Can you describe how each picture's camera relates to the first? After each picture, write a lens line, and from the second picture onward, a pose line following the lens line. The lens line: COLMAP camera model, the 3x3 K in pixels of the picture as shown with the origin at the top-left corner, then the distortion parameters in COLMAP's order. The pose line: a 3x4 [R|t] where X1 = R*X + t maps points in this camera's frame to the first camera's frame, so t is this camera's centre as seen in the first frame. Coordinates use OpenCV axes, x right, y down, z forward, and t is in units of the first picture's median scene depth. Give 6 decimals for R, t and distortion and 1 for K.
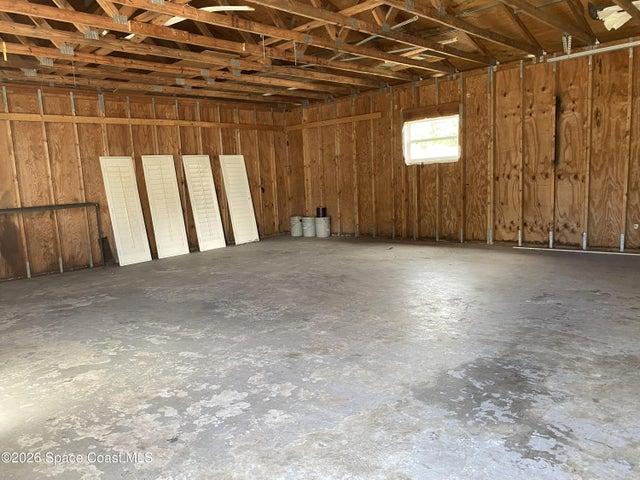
lens RADIAL K [[489.1, 0, 320.6], [0, 489.1, 239.8], [0, 0, 1]] dist [0.036041, -0.037935]
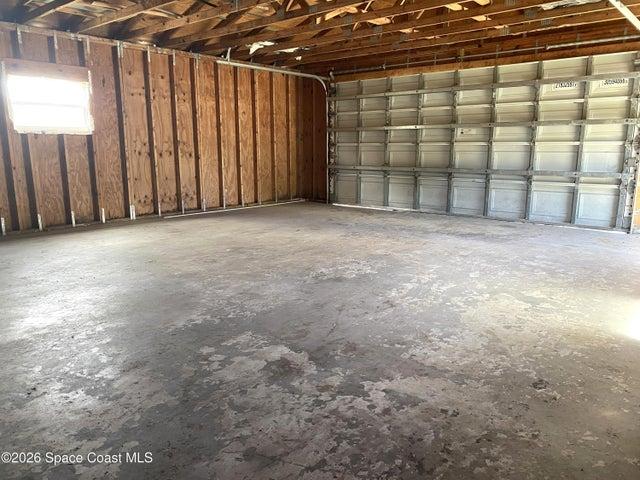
lens RADIAL K [[489.1, 0, 320.9], [0, 489.1, 243.2], [0, 0, 1]] dist [0.036041, -0.037935]
pose [[-0.048397, -0.139594, 0.989025, -1.129074], [0.135697, 0.980086, 0.144972, -0.062799], [-0.989568, 0.141224, -0.028491, 1.075580]]
